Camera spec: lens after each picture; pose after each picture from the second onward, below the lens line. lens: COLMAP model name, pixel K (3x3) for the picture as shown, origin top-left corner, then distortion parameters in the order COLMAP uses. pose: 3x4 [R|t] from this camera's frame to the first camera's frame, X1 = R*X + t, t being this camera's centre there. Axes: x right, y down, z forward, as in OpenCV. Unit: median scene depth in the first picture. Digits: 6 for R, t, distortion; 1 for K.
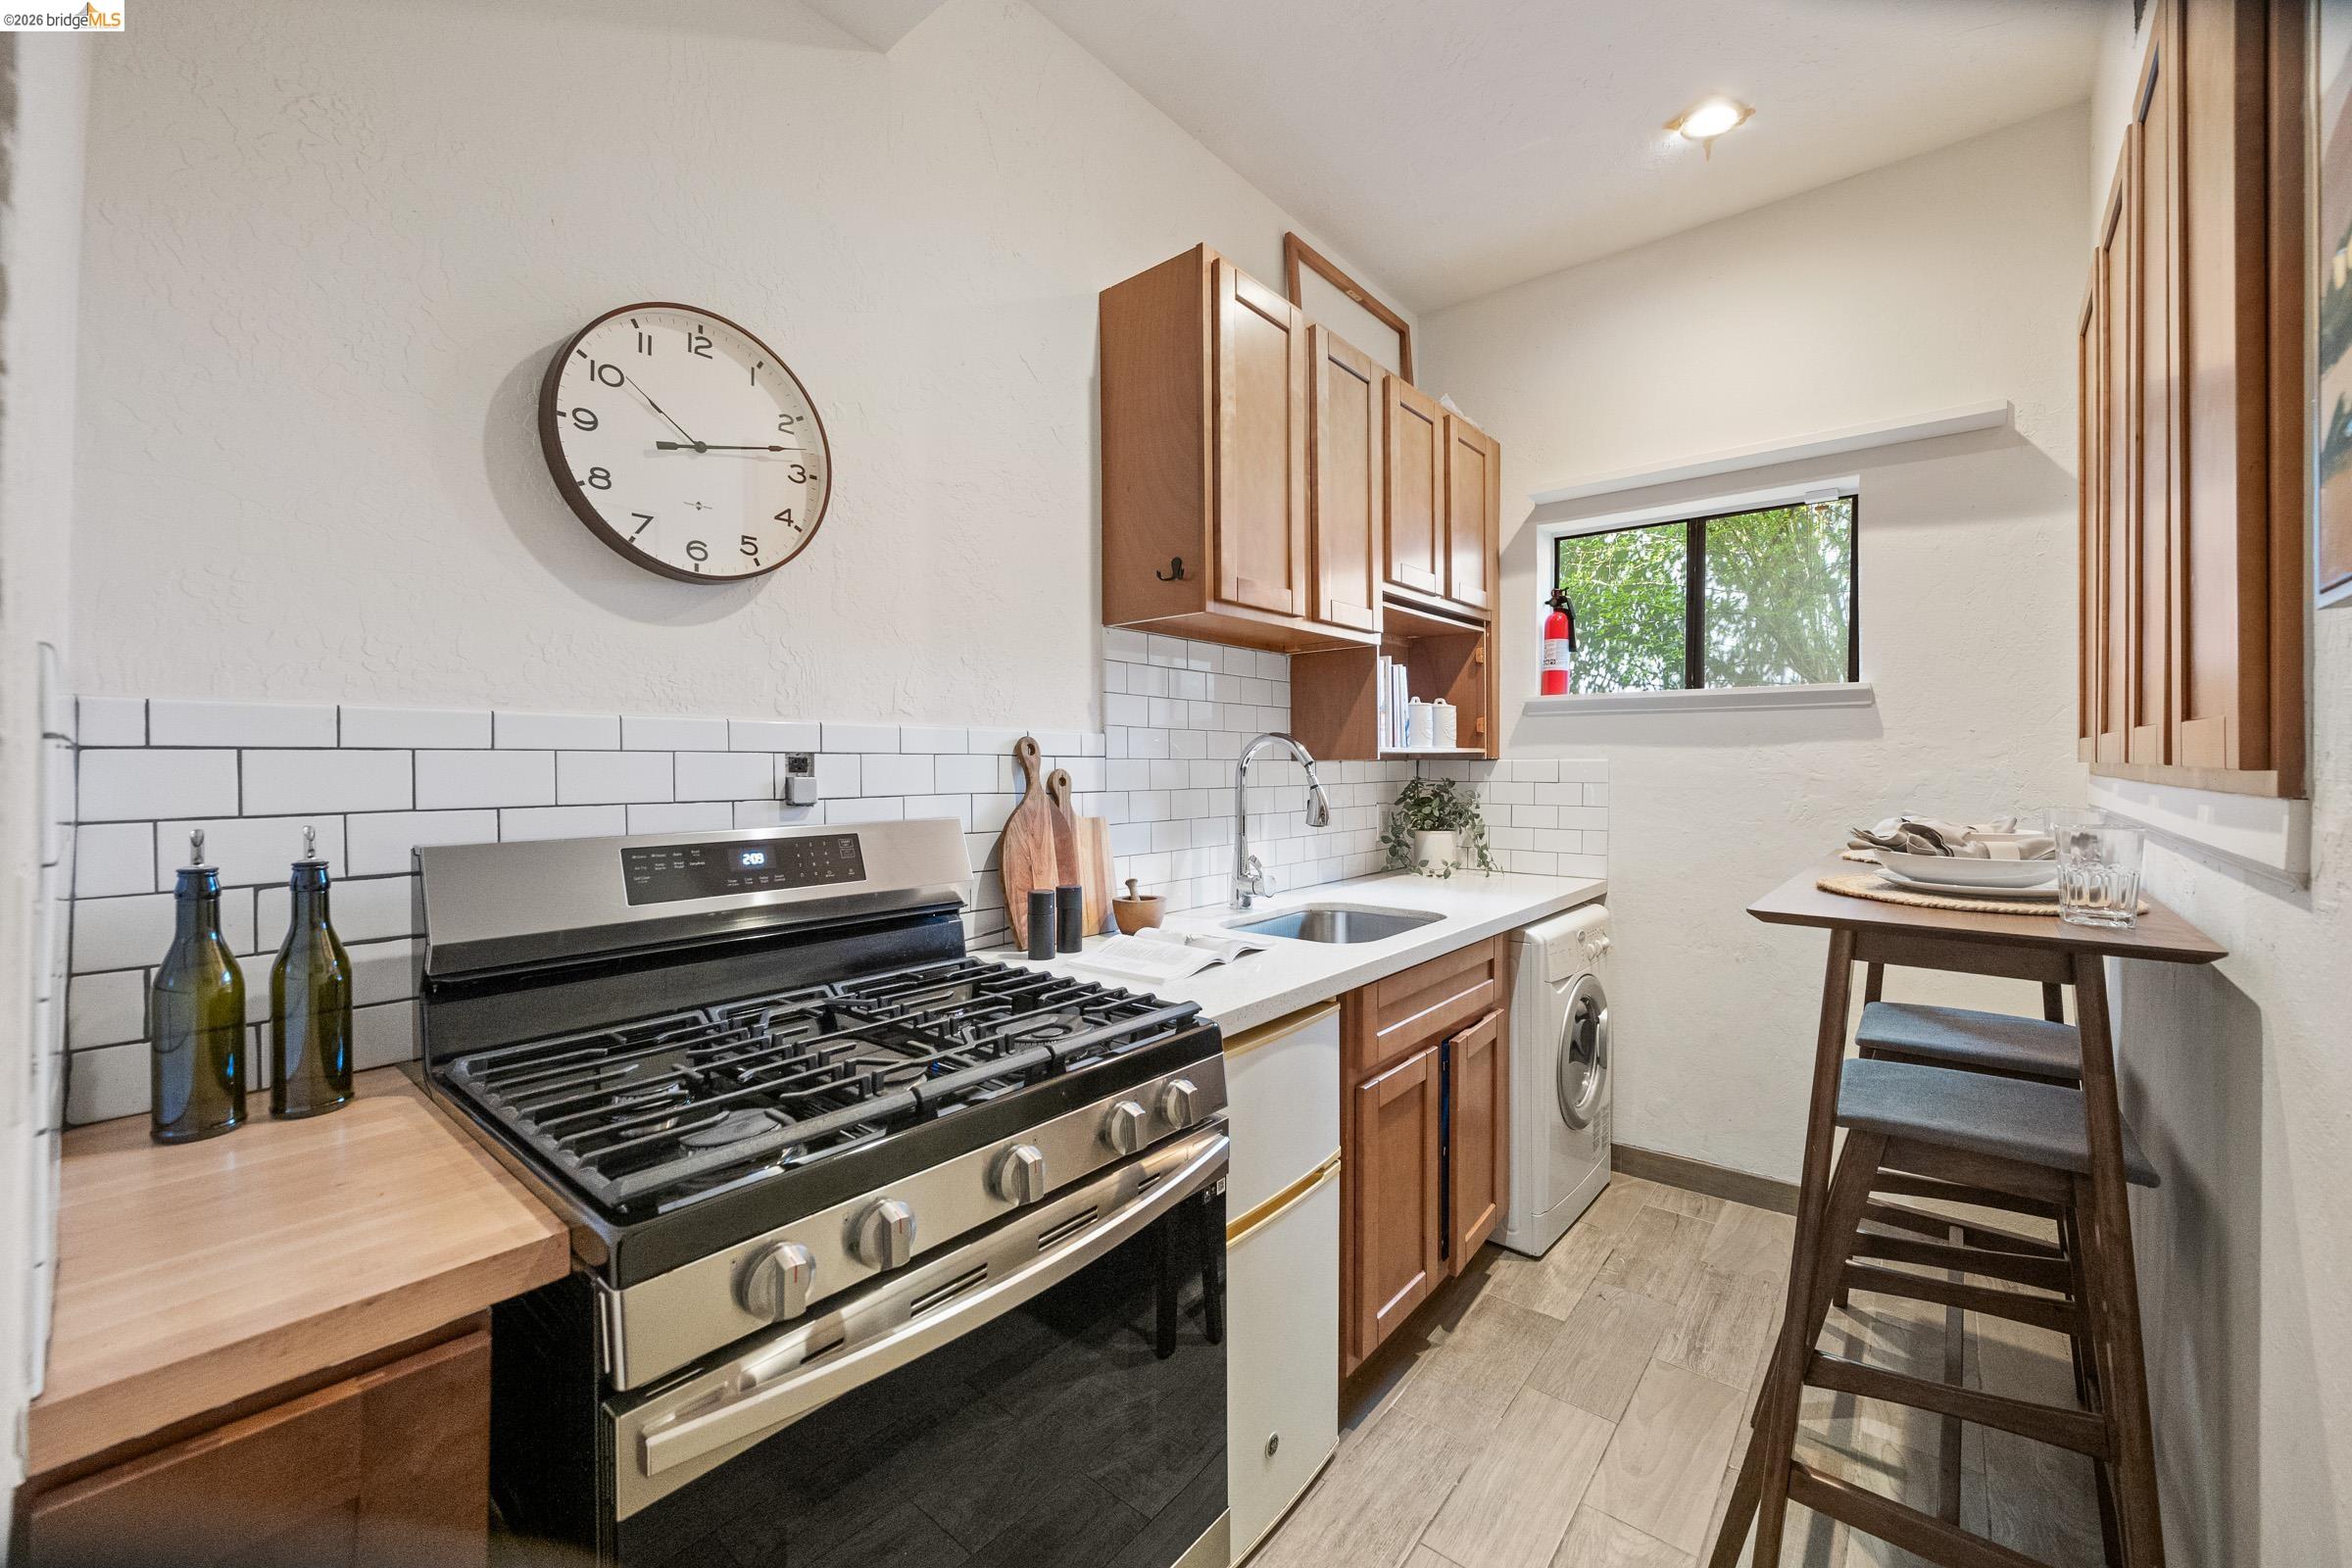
lens RADIAL K [[955.4, 0, 1149.2], [0, 955.4, 781.3], [0, 0, 1]] dist [0.001016, -0.006071]
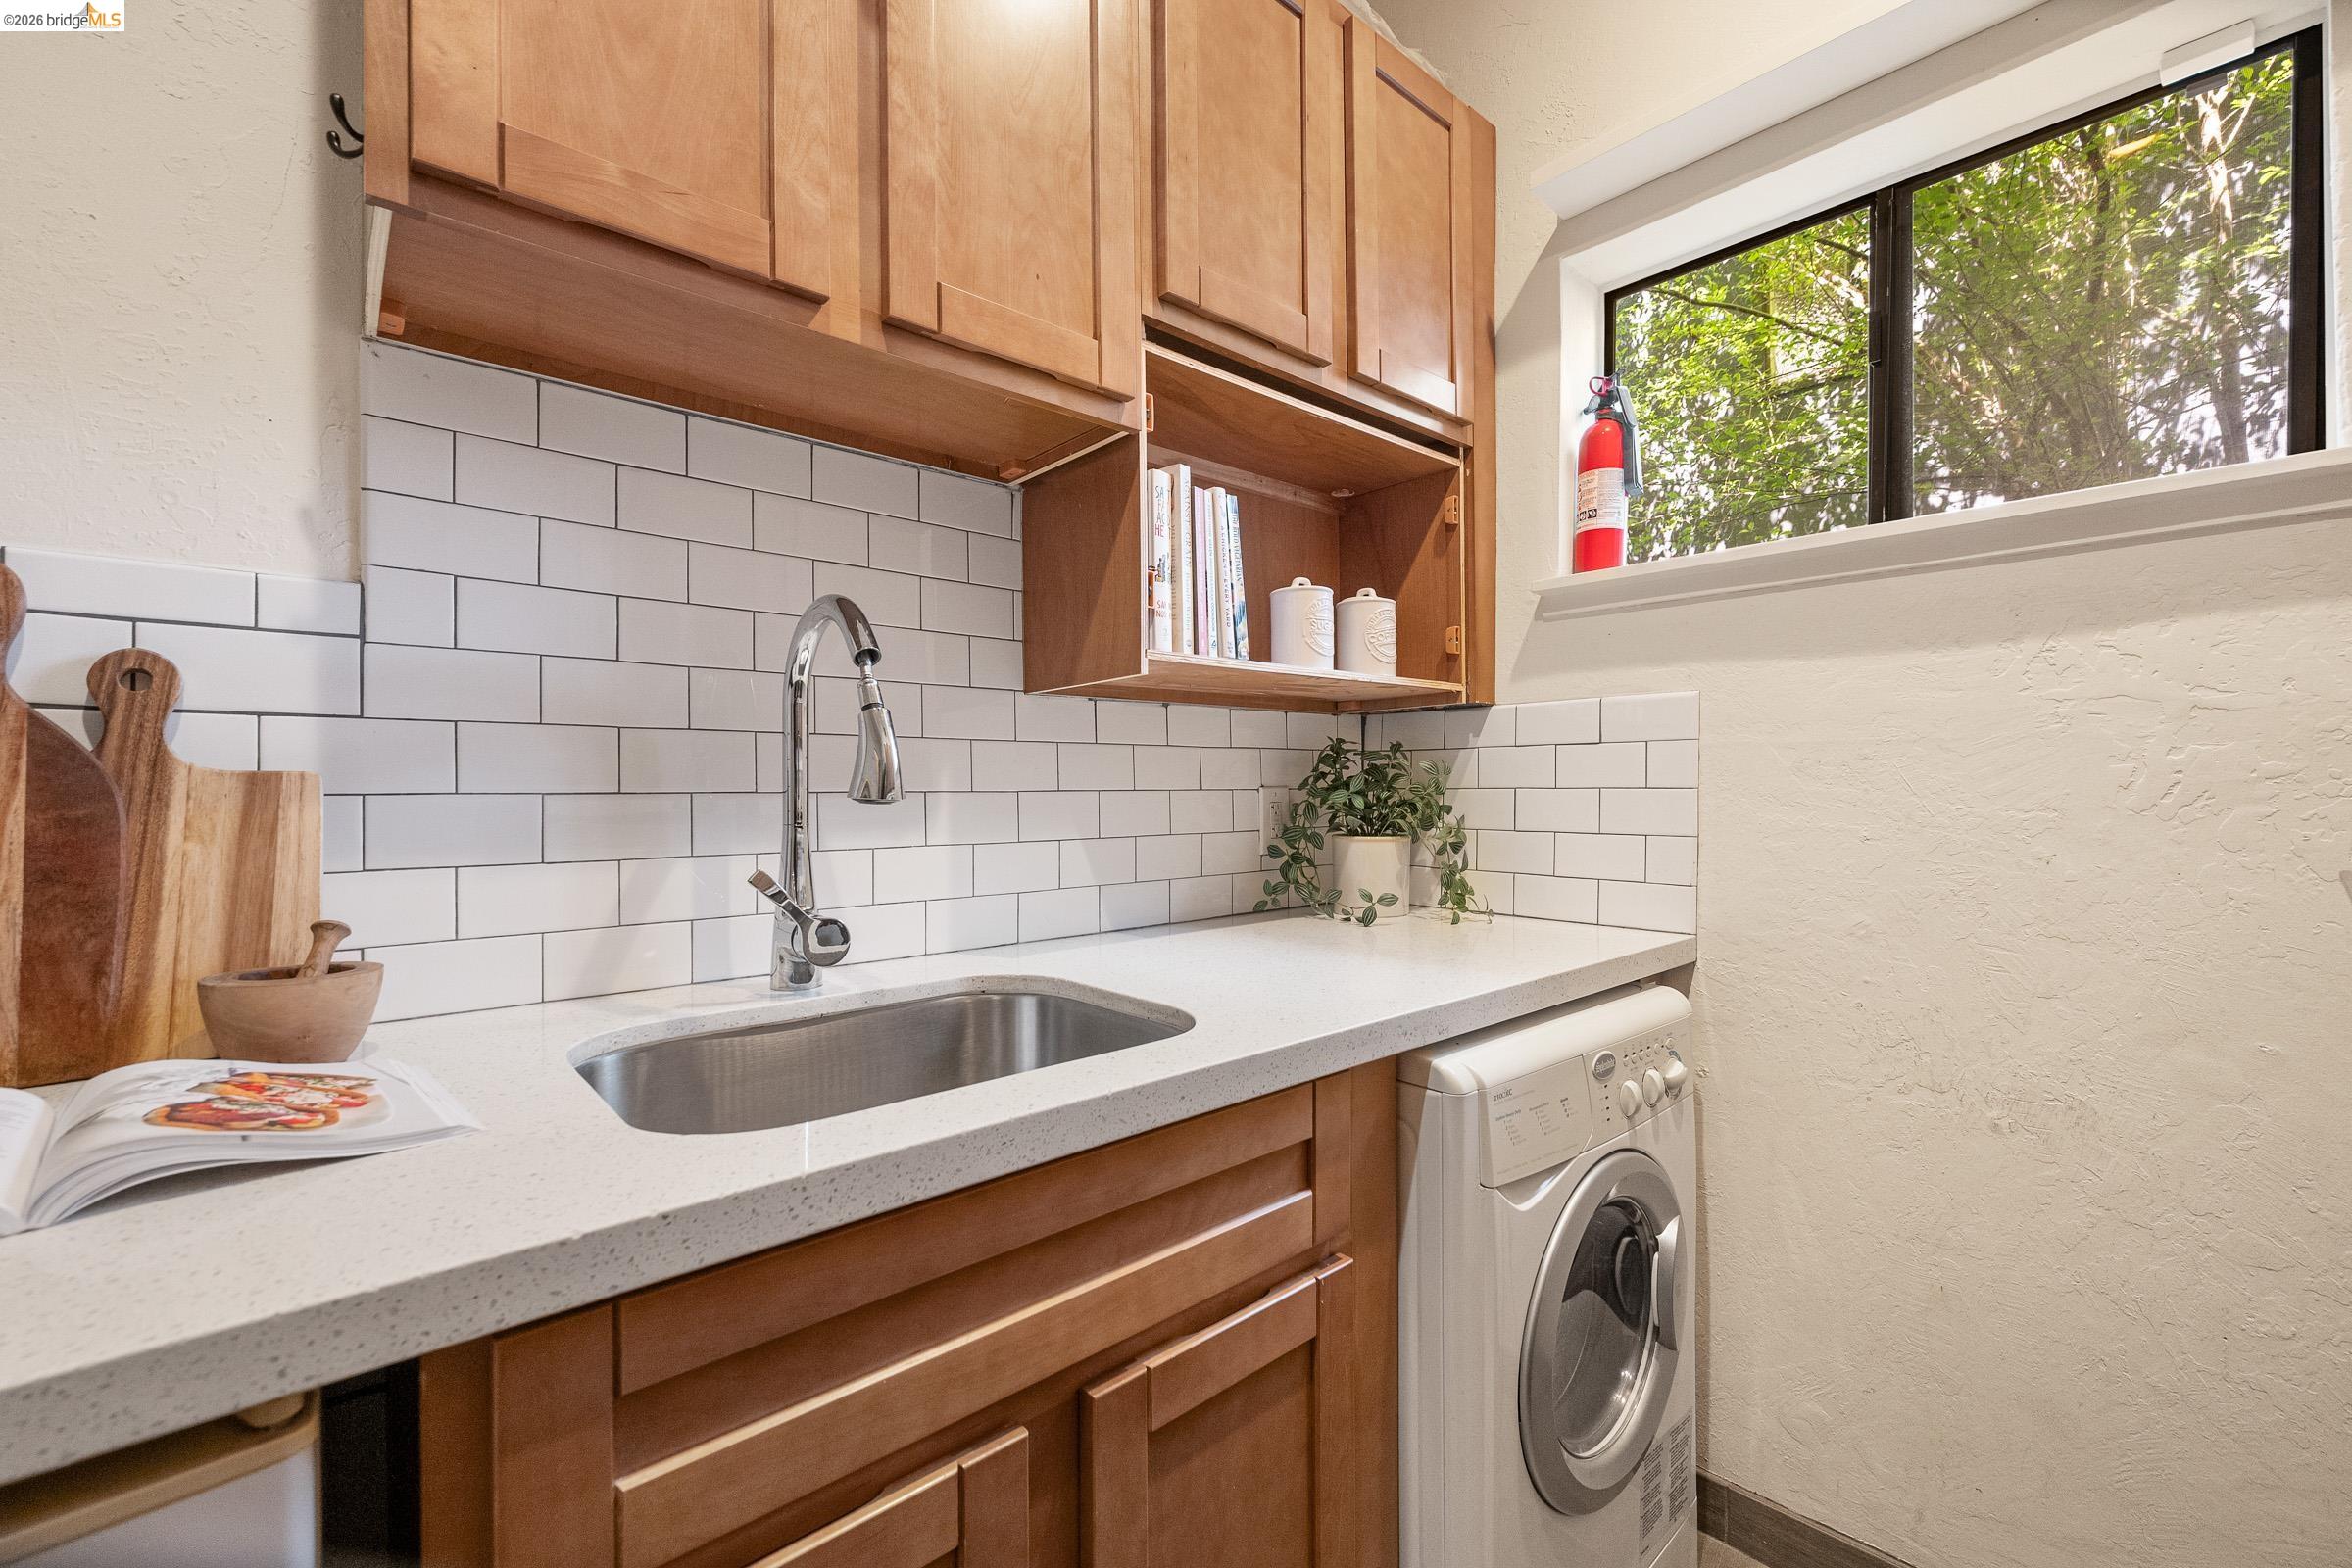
lens RADIAL K [[965.4, 0, 1163.2], [0, 965.4, 794.9], [0, 0, 1]] dist [0.003690, -0.008192]
pose [[0.988360, -0.000204, -0.152134, 0.289945], [-0.001815, 0.999912, -0.013135, 0.038674], [0.152124, 0.013259, 0.988273, 0.475935]]
